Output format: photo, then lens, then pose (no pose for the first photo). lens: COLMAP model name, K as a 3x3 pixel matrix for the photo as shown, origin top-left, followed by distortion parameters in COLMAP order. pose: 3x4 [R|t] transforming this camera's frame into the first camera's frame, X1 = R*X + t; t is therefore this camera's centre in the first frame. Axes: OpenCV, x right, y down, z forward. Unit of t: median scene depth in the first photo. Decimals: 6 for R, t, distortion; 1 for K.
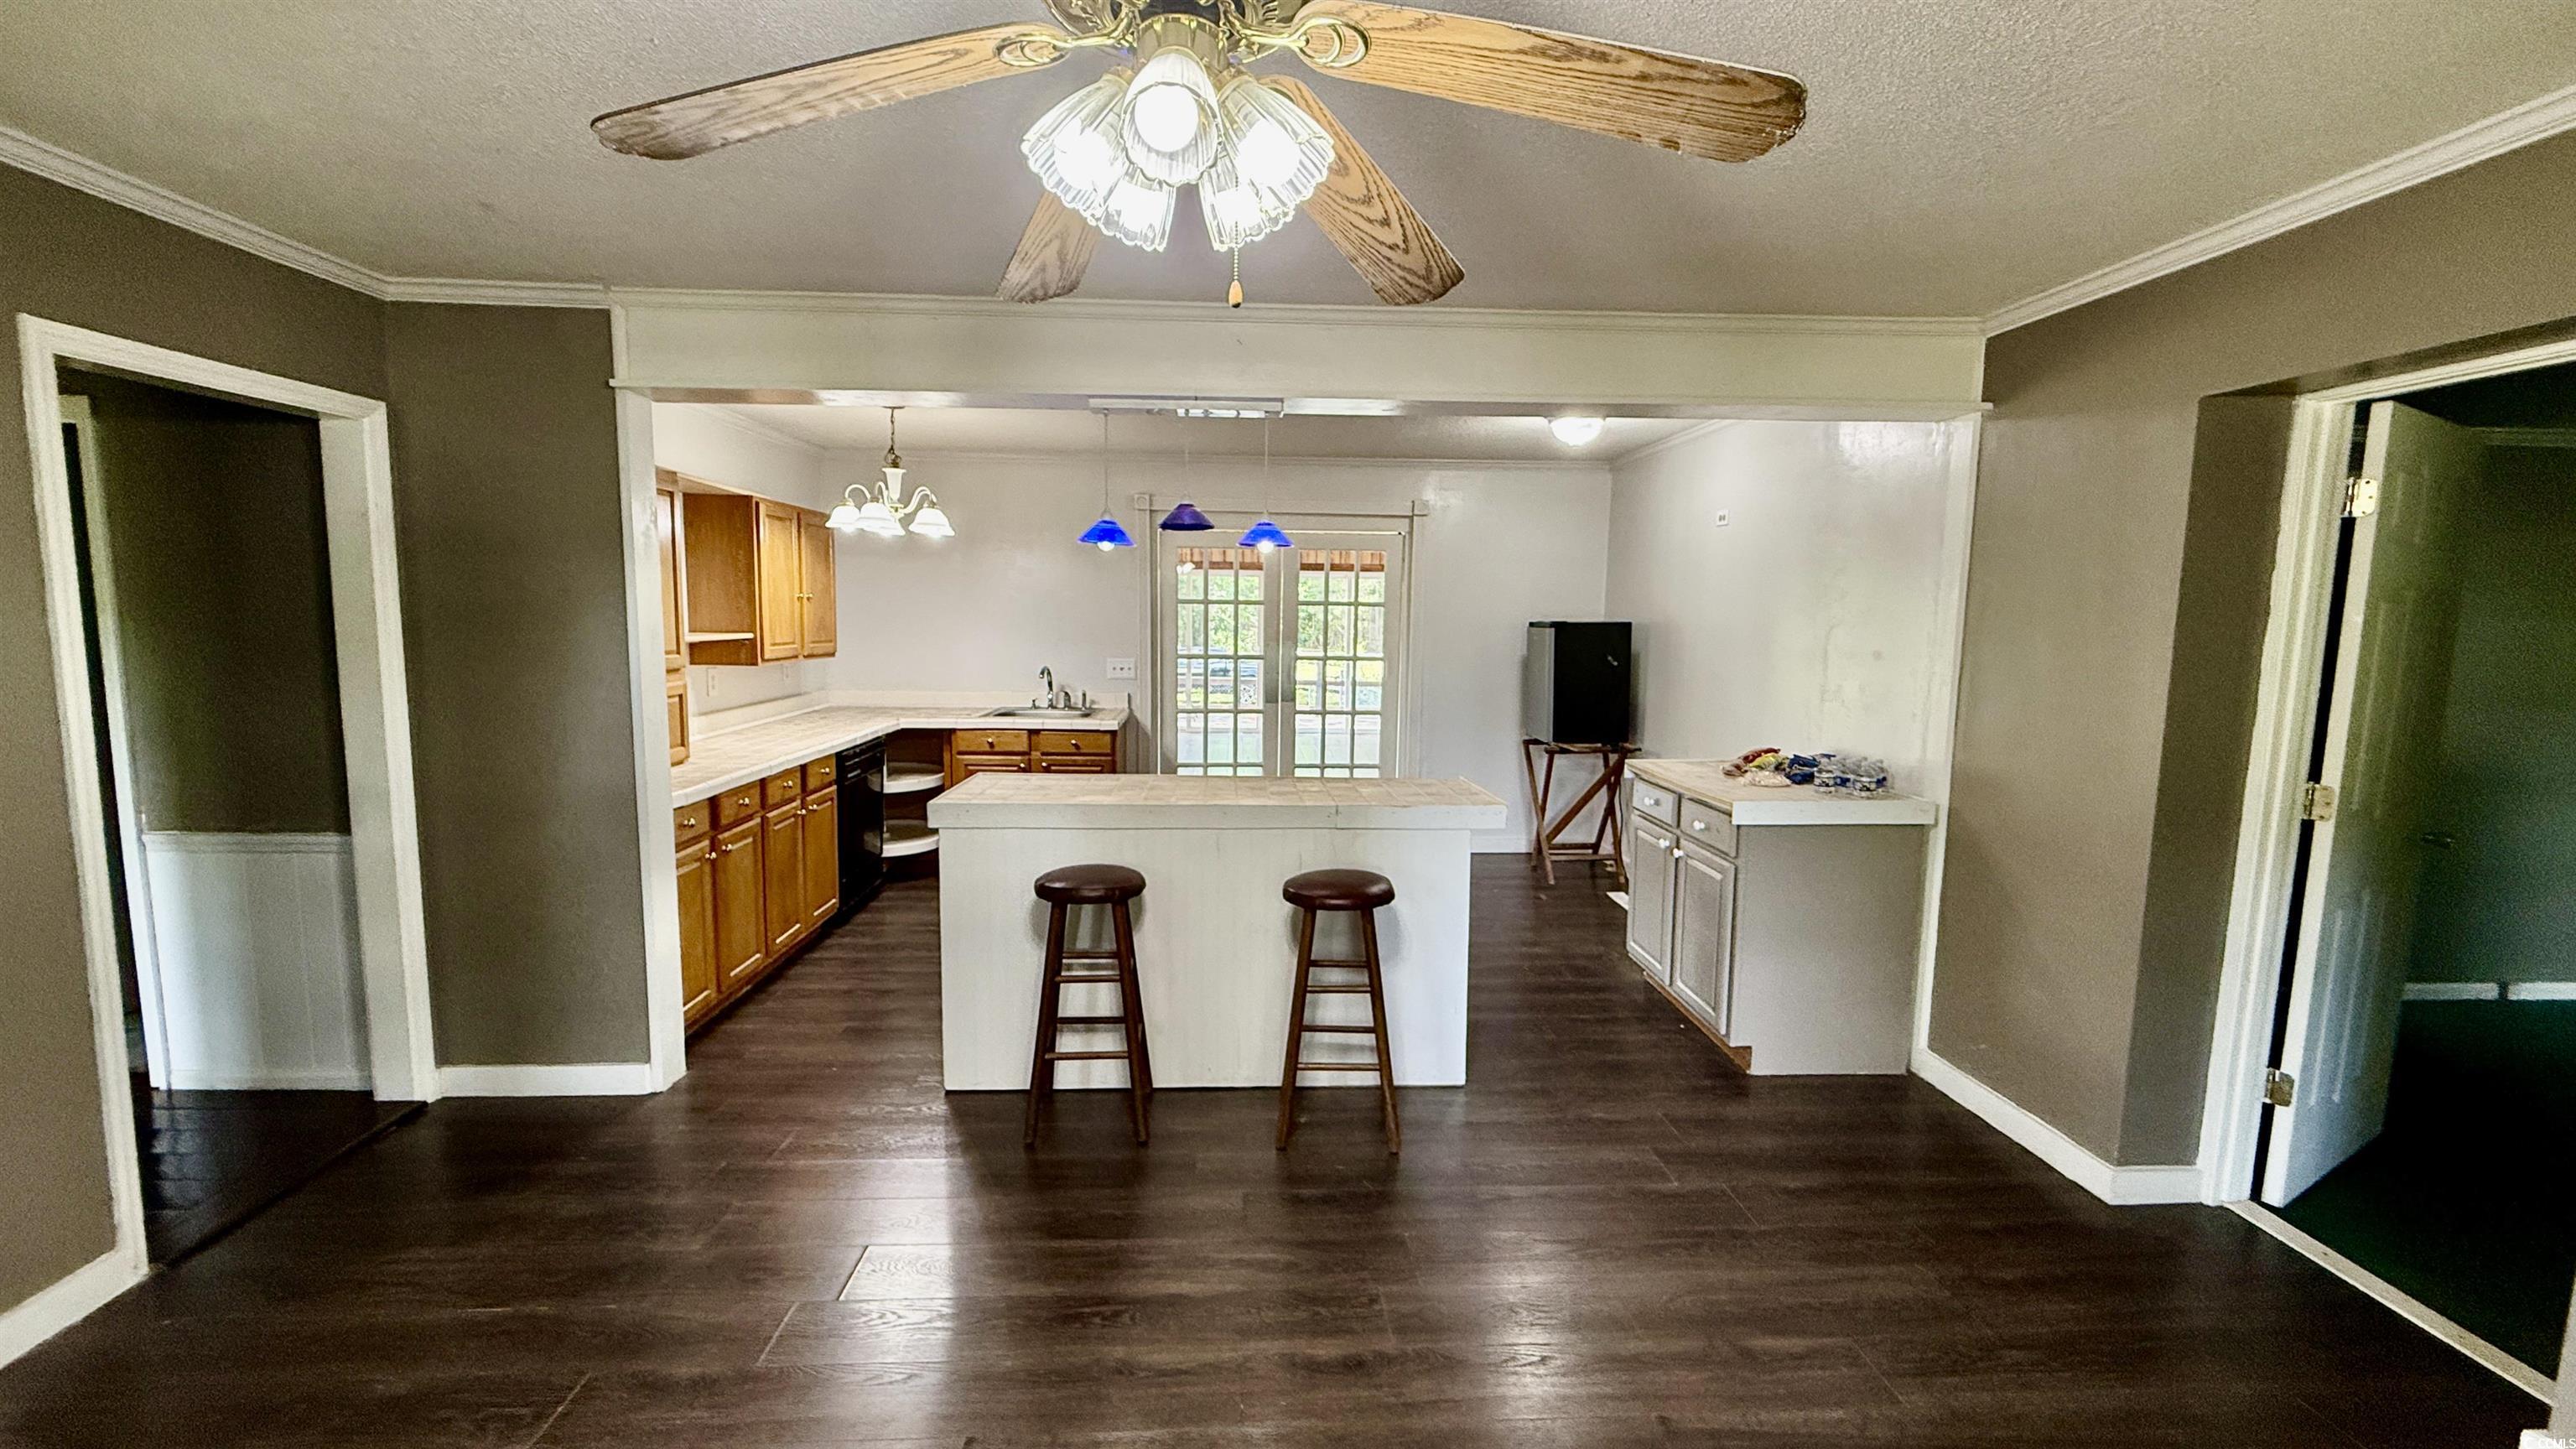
lens RADIAL K [[1035.9, 0, 1271.6], [0, 1035.9, 722.7], [0, 0, 1]] dist [0.023512, -0.000021]
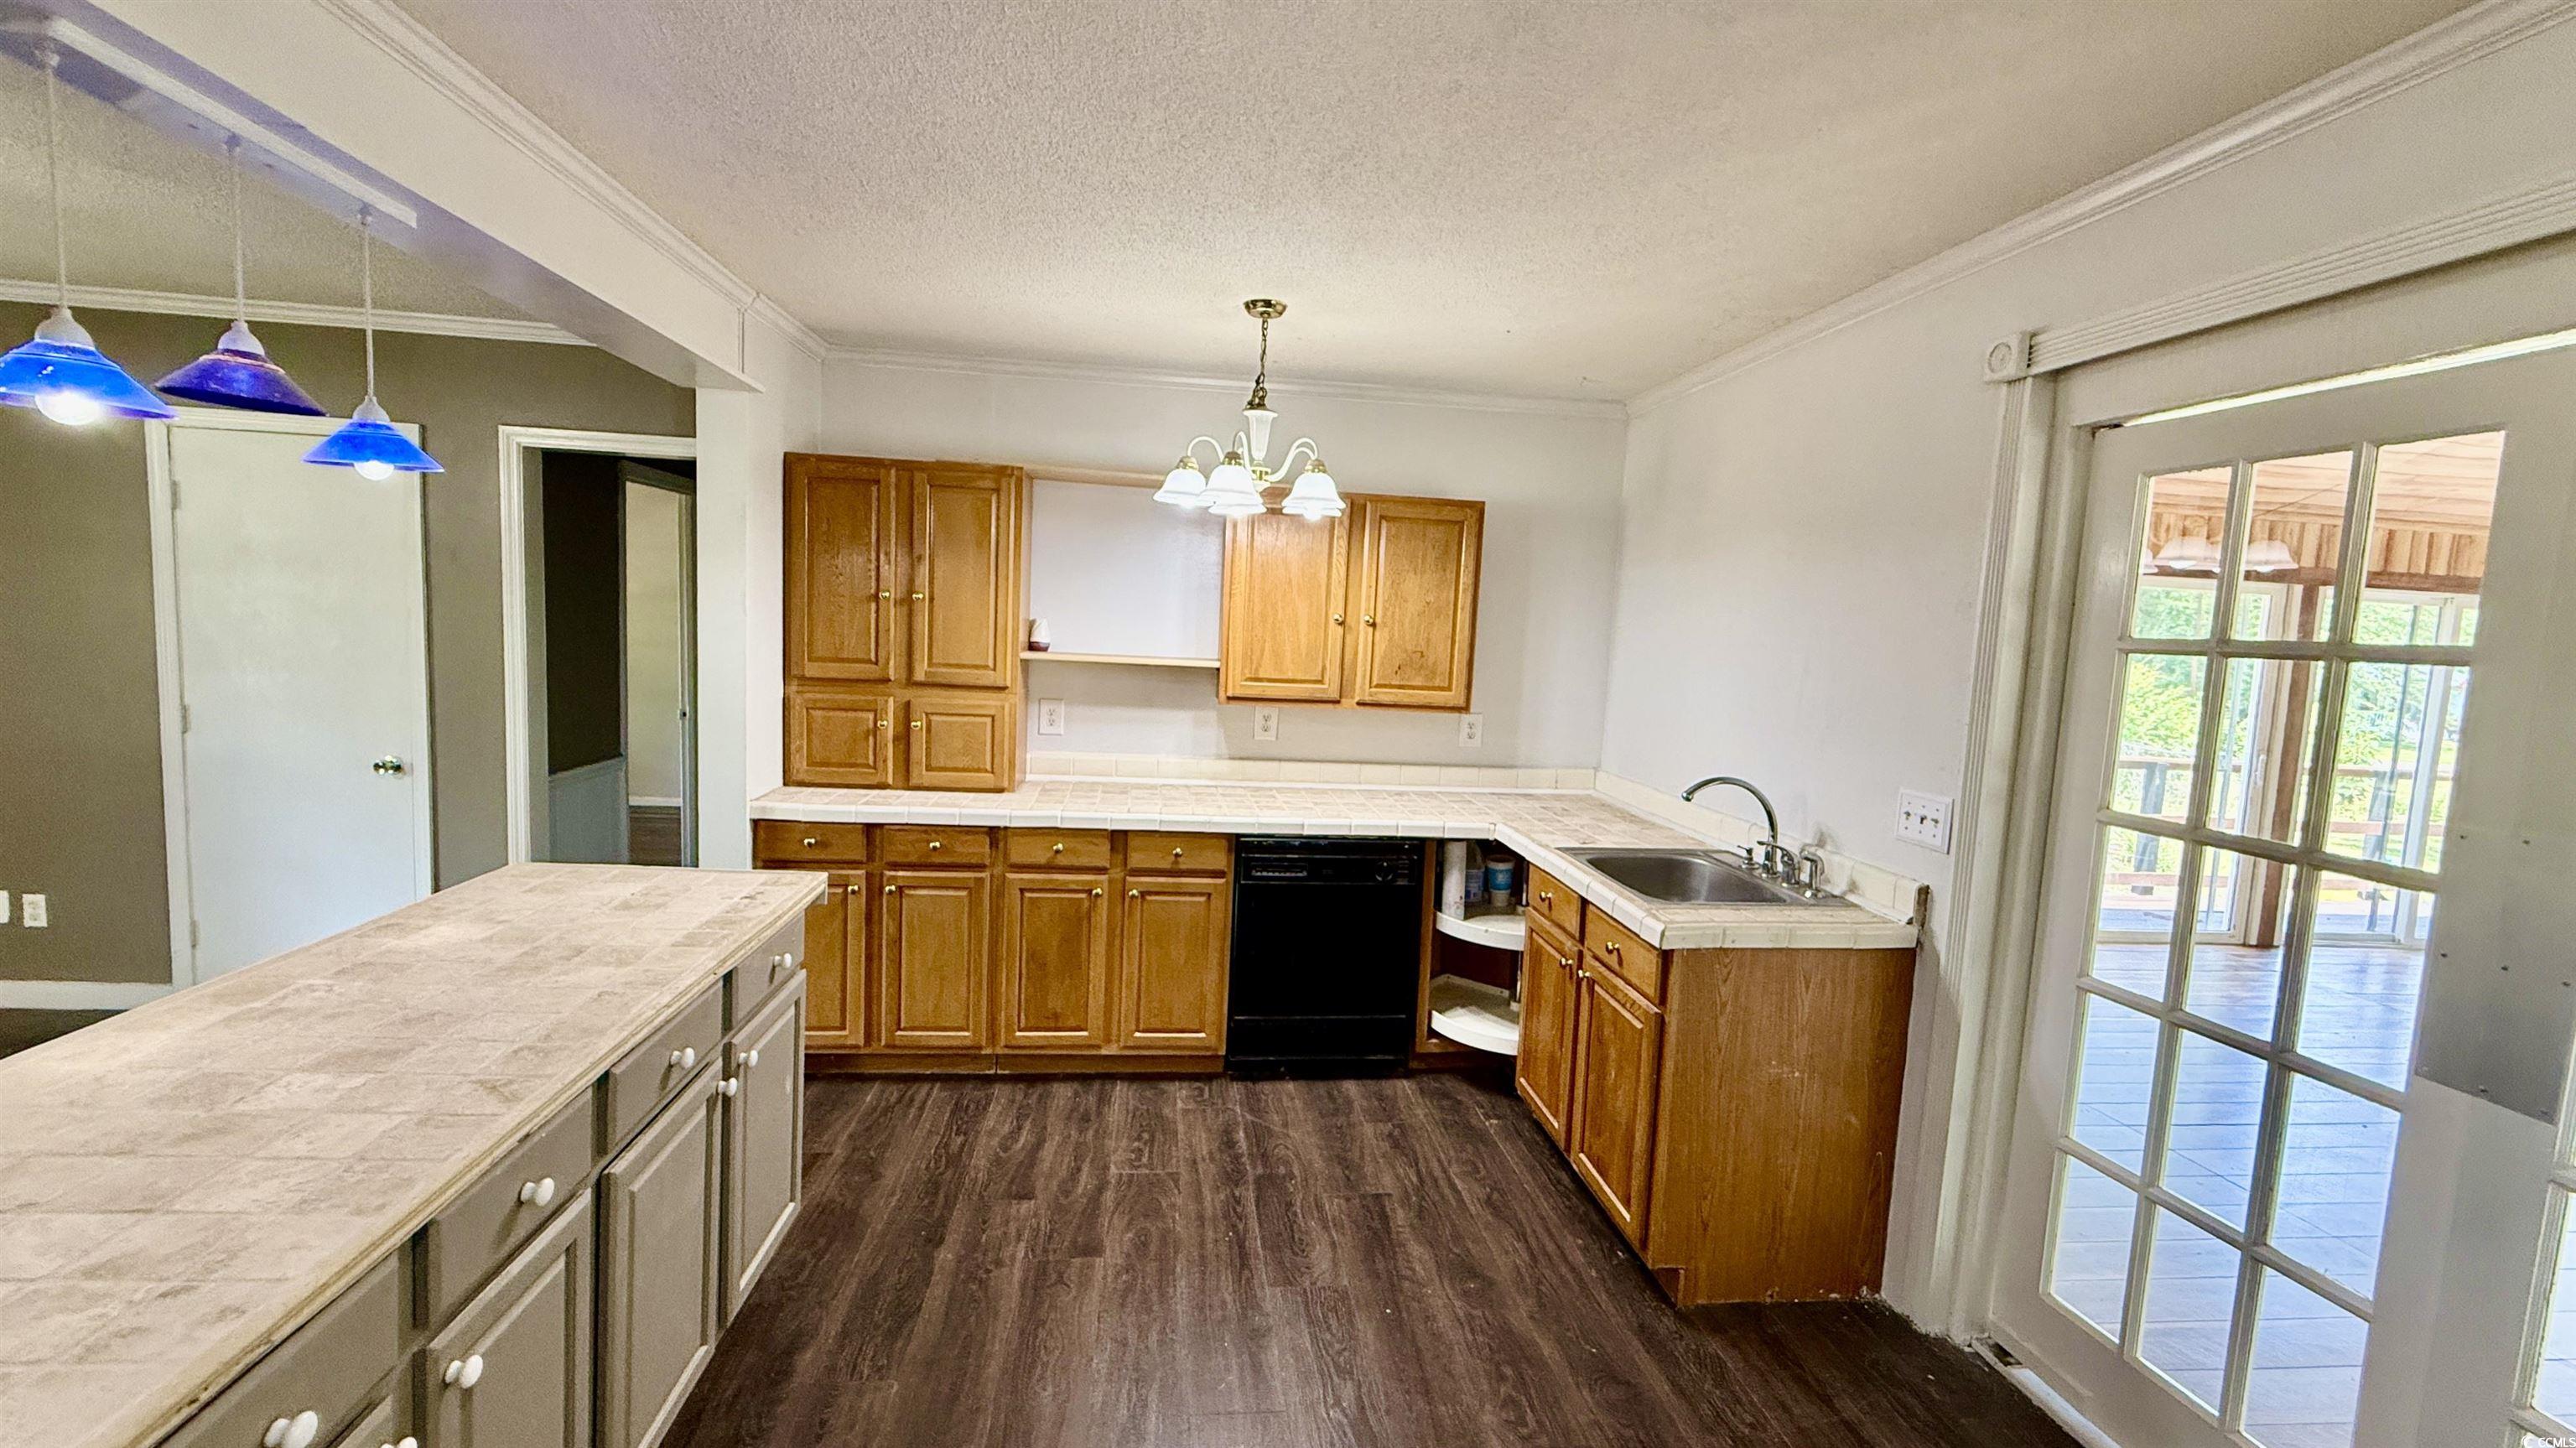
lens RADIAL K [[1035.9, 0, 1271.6], [0, 1035.9, 722.2], [0, 0, 1]] dist [0.023512, -0.000021]
pose [[0.071816, 0.084617, -0.993822, 0.283966], [-0.156393, 0.985025, 0.072567, -0.103857], [0.985081, 0.150216, 0.083974, 0.985670]]
